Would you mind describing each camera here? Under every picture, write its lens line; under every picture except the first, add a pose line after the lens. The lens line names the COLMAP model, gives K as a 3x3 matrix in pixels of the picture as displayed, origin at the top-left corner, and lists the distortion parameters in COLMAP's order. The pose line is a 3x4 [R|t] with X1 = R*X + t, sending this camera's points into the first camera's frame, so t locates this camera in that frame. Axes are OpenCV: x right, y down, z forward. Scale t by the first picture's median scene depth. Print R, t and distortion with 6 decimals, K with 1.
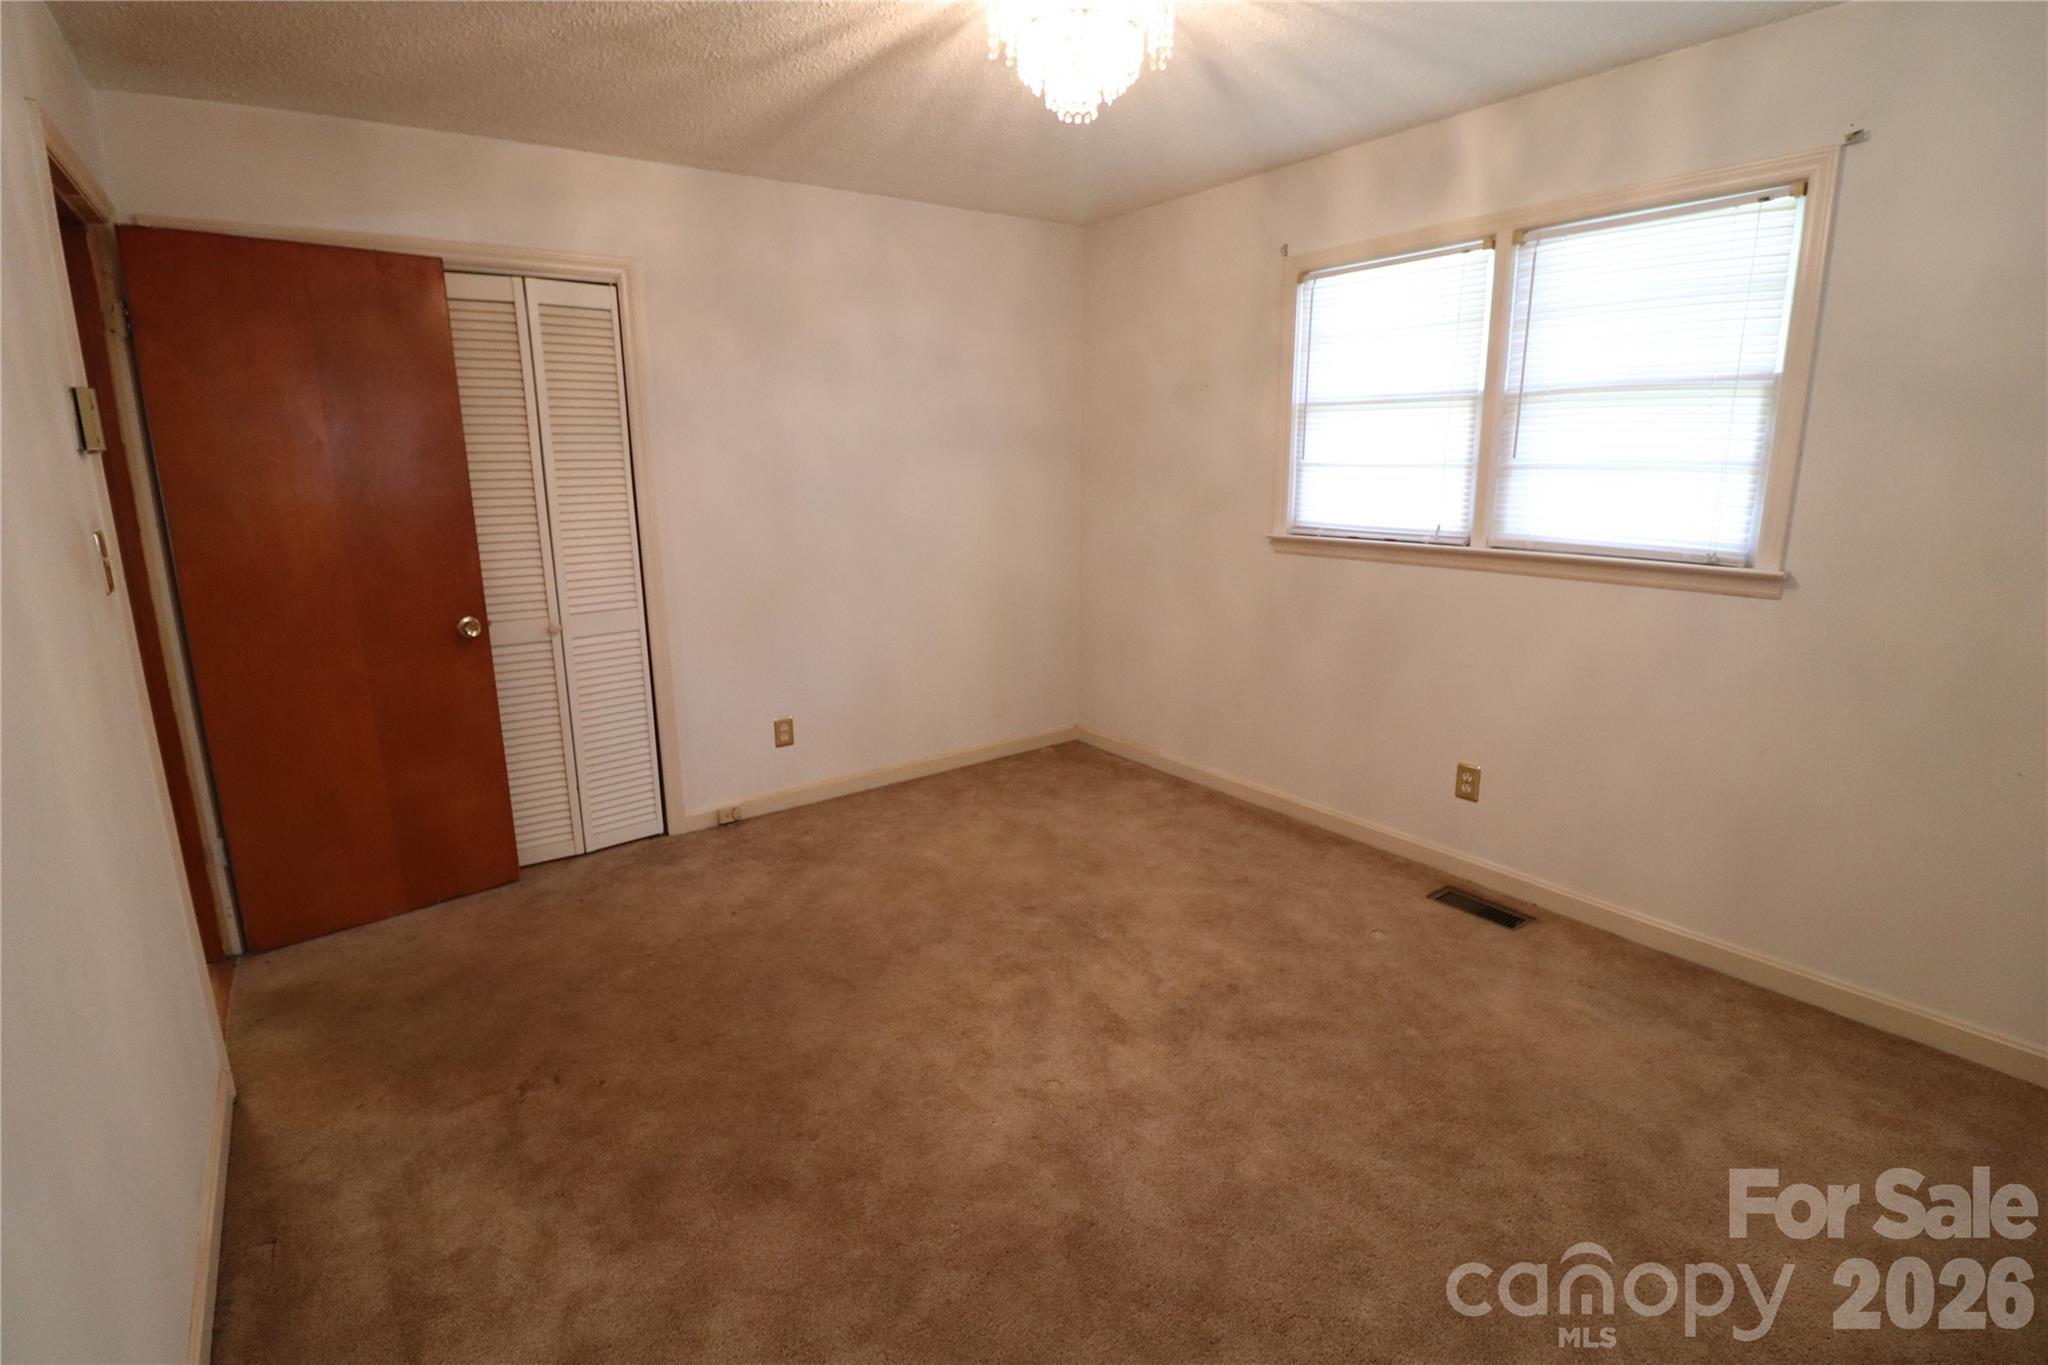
lens RADIAL K [[954.2, 0, 1004.1], [0, 954.2, 664.2], [0, 0, 1]] dist [-0.009982, -0.000287]
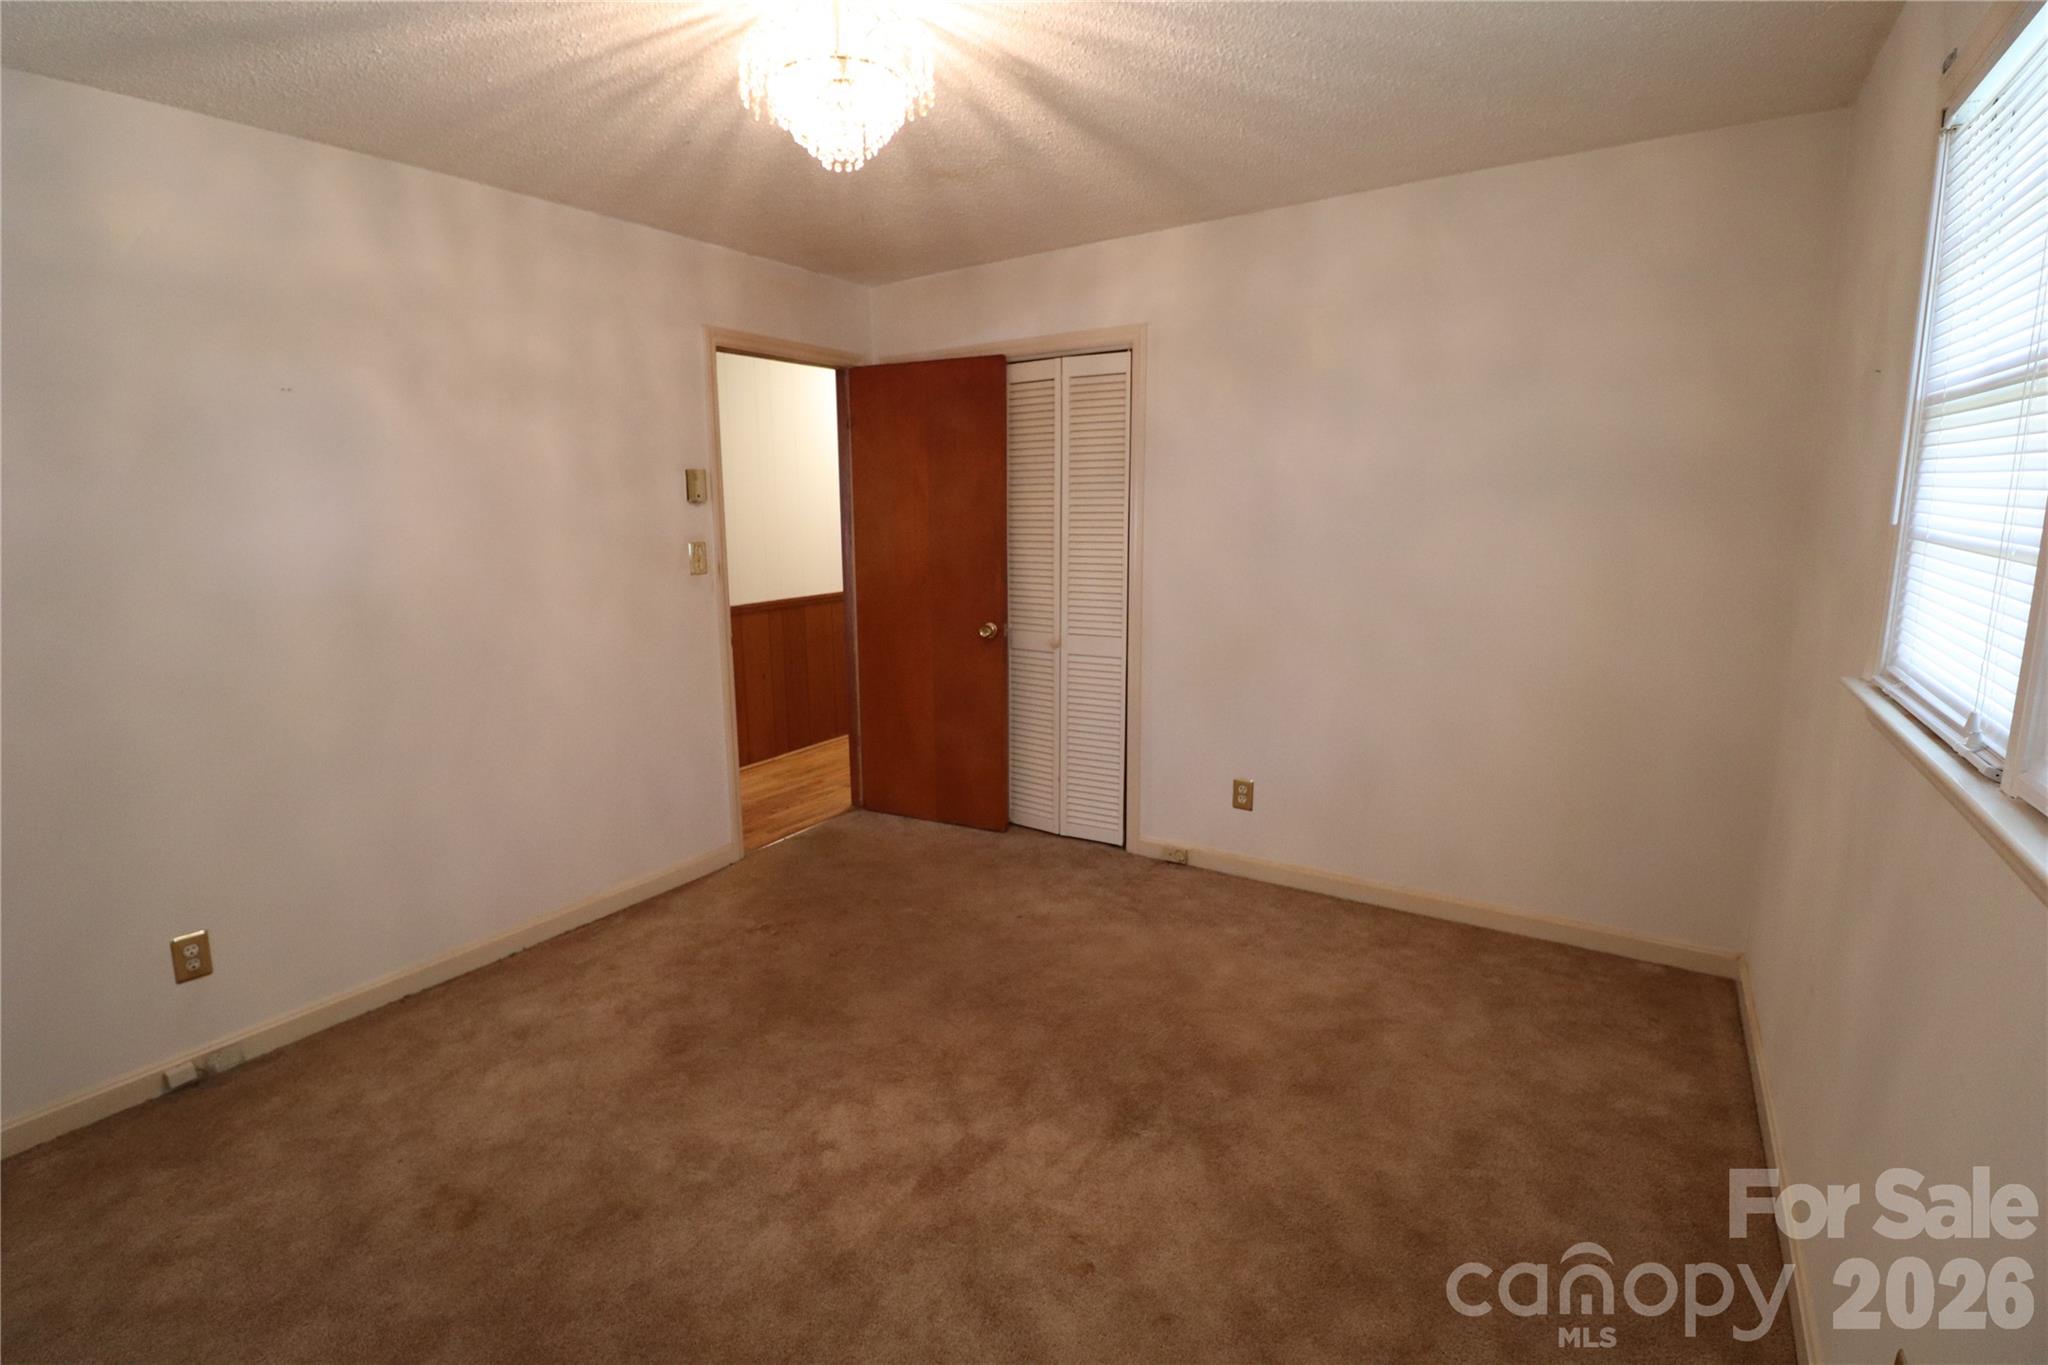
lens RADIAL K [[954.2, 0, 1004.1], [0, 954.2, 664.2], [0, 0, 1]] dist [-0.009982, -0.000287]
pose [[0.346990, 0.165810, -0.923095, 0.596004], [-0.196272, 0.975292, 0.101407, -0.114922], [0.917102, 0.145990, 0.370960, 0.470133]]
